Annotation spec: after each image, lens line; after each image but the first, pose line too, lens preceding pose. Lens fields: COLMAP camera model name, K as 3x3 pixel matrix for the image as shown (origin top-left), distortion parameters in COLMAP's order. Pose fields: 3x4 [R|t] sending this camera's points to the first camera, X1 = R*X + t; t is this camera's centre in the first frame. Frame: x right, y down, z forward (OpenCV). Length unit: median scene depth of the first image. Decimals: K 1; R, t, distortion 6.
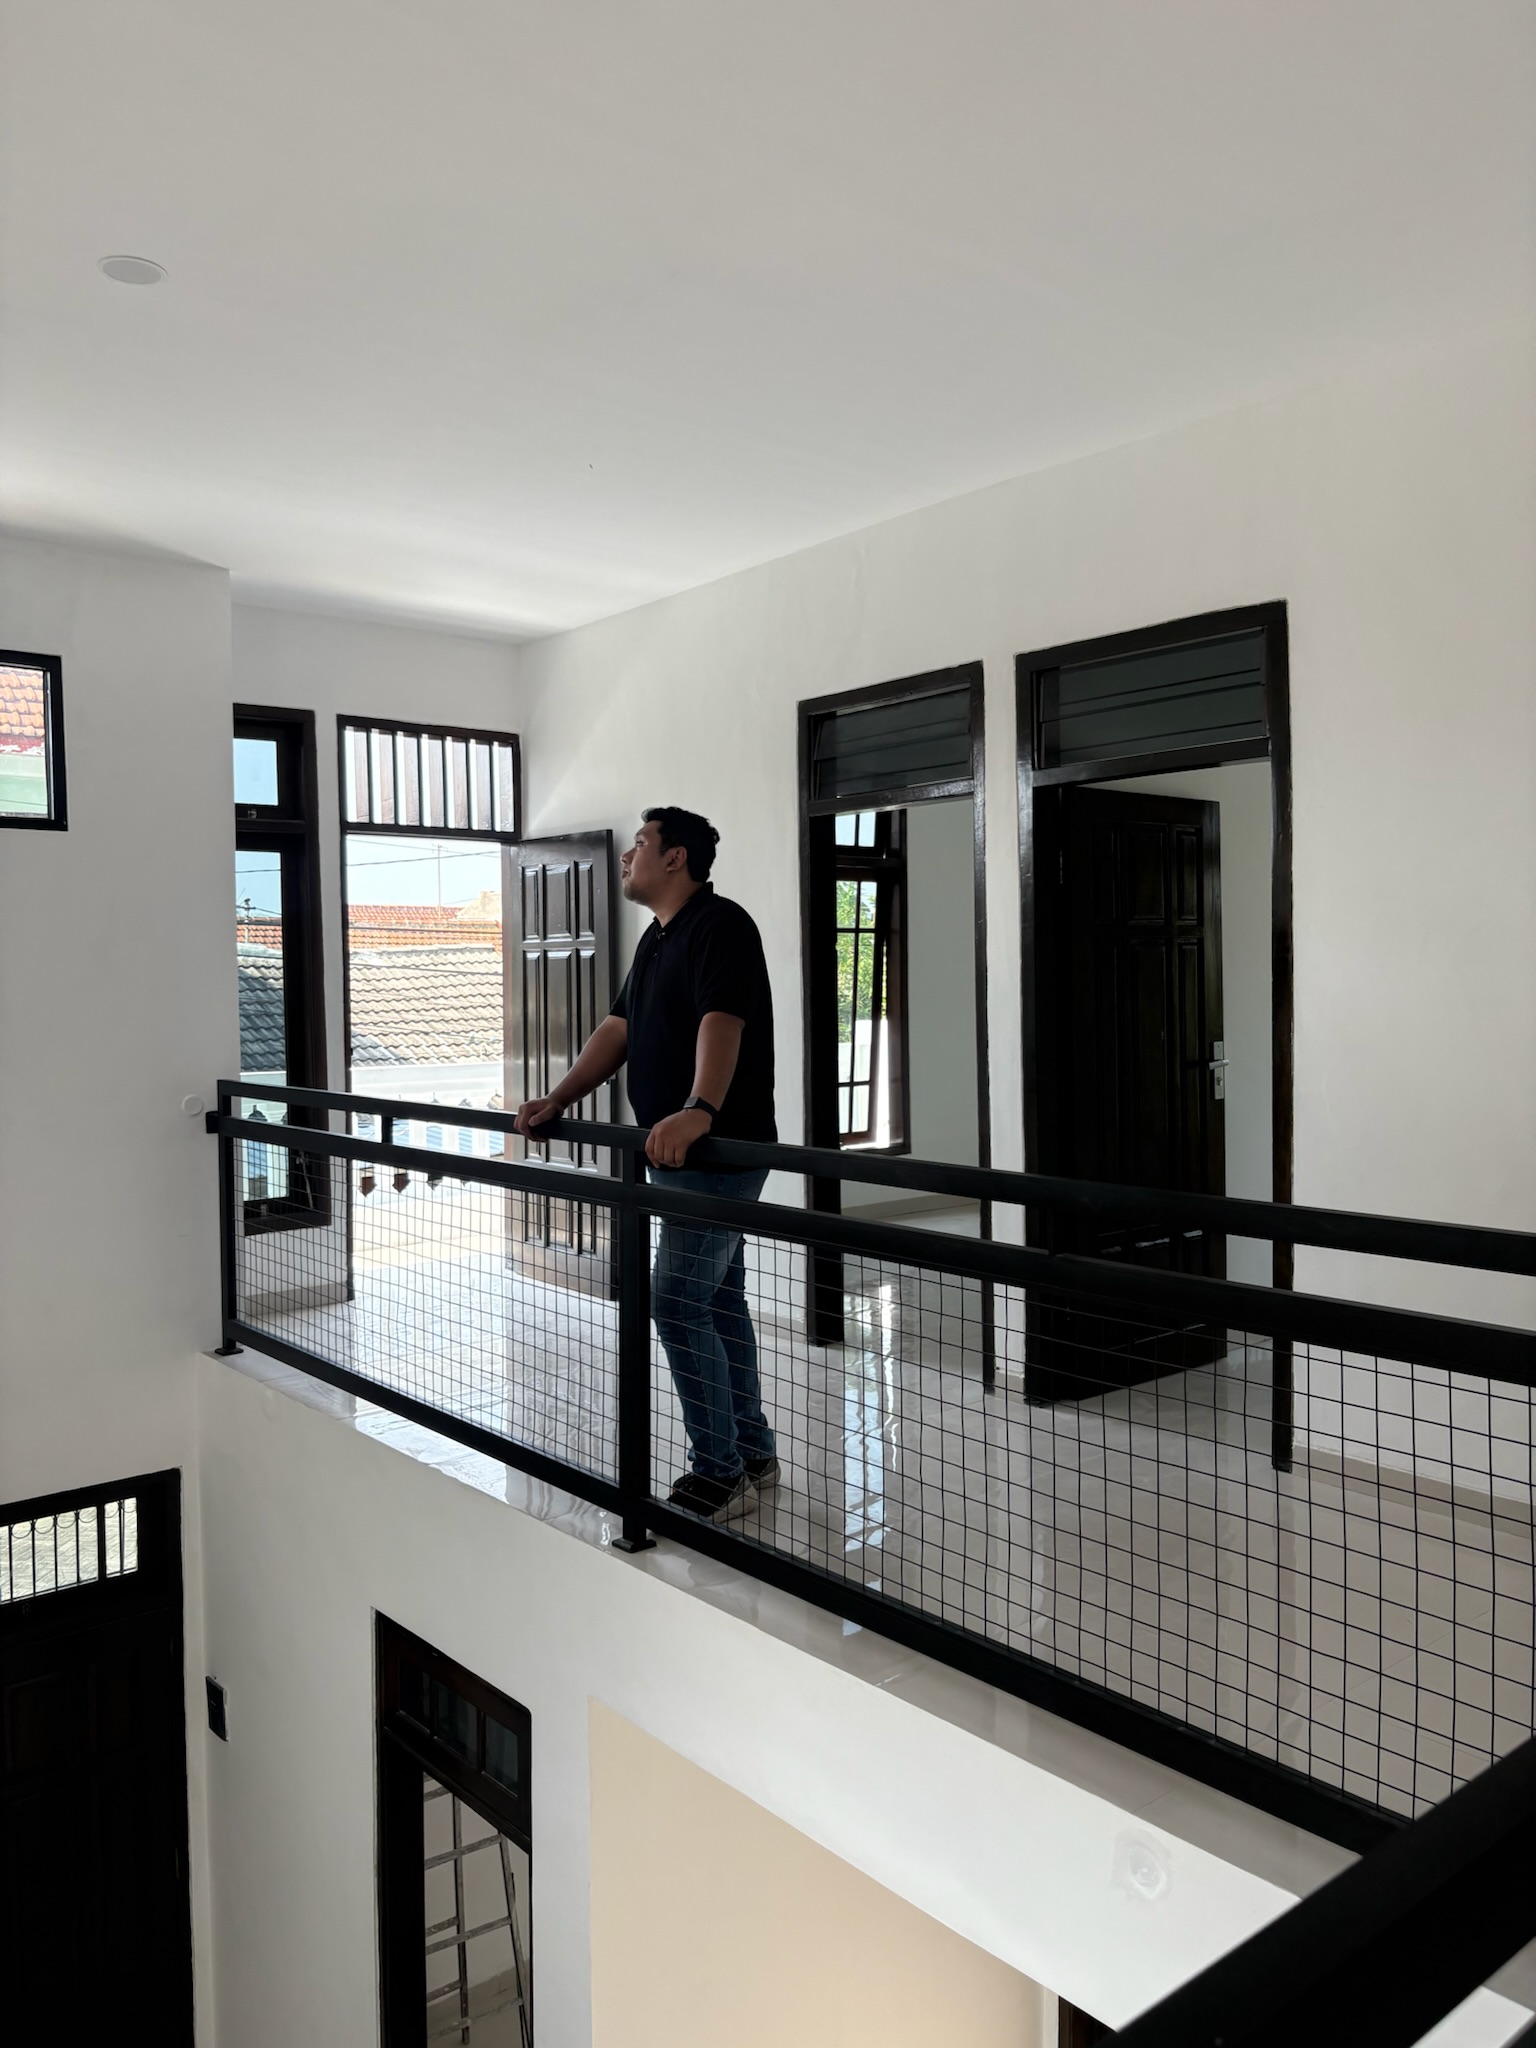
lens RADIAL K [[1563.0, 0, 817.8], [0, 1563.0, 1023.3], [0, 0, 1]] dist [0.026054, 0.001878]
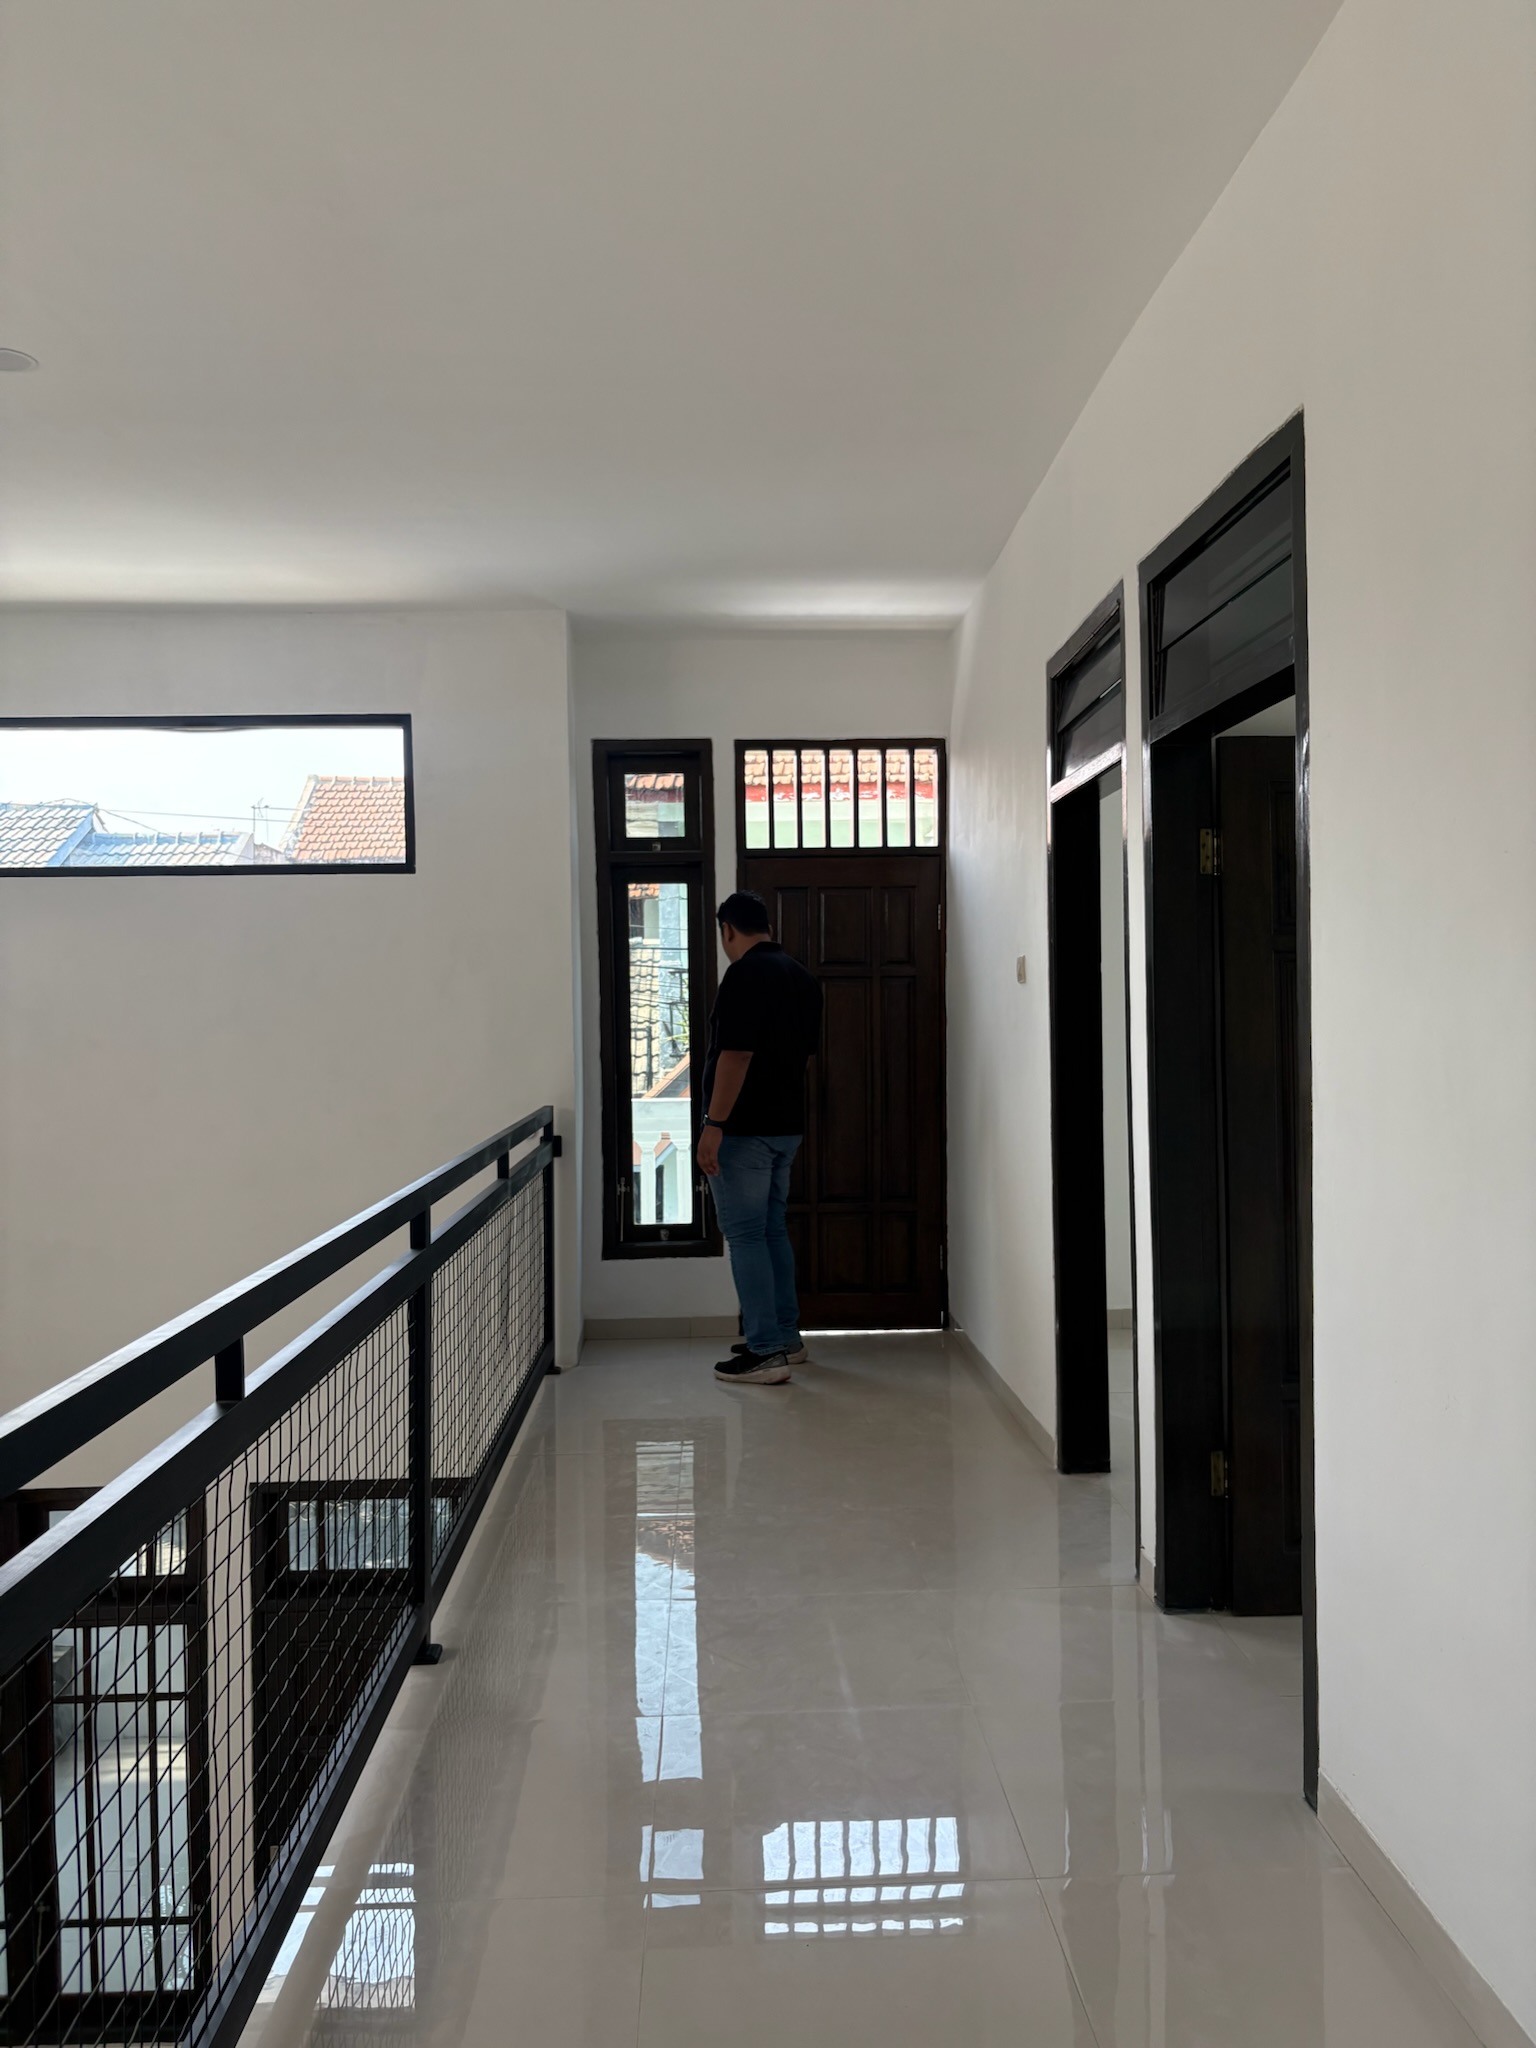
lens RADIAL K [[1563.0, 0, 817.8], [0, 1563.0, 1023.3], [0, 0, 1]] dist [0.026054, 0.001878]
pose [[0.798623, 0.008470, -0.601772, 0.332763], [-0.014135, 0.999889, -0.004685, -0.014513], [0.601665, 0.012248, 0.798655, 0.251730]]
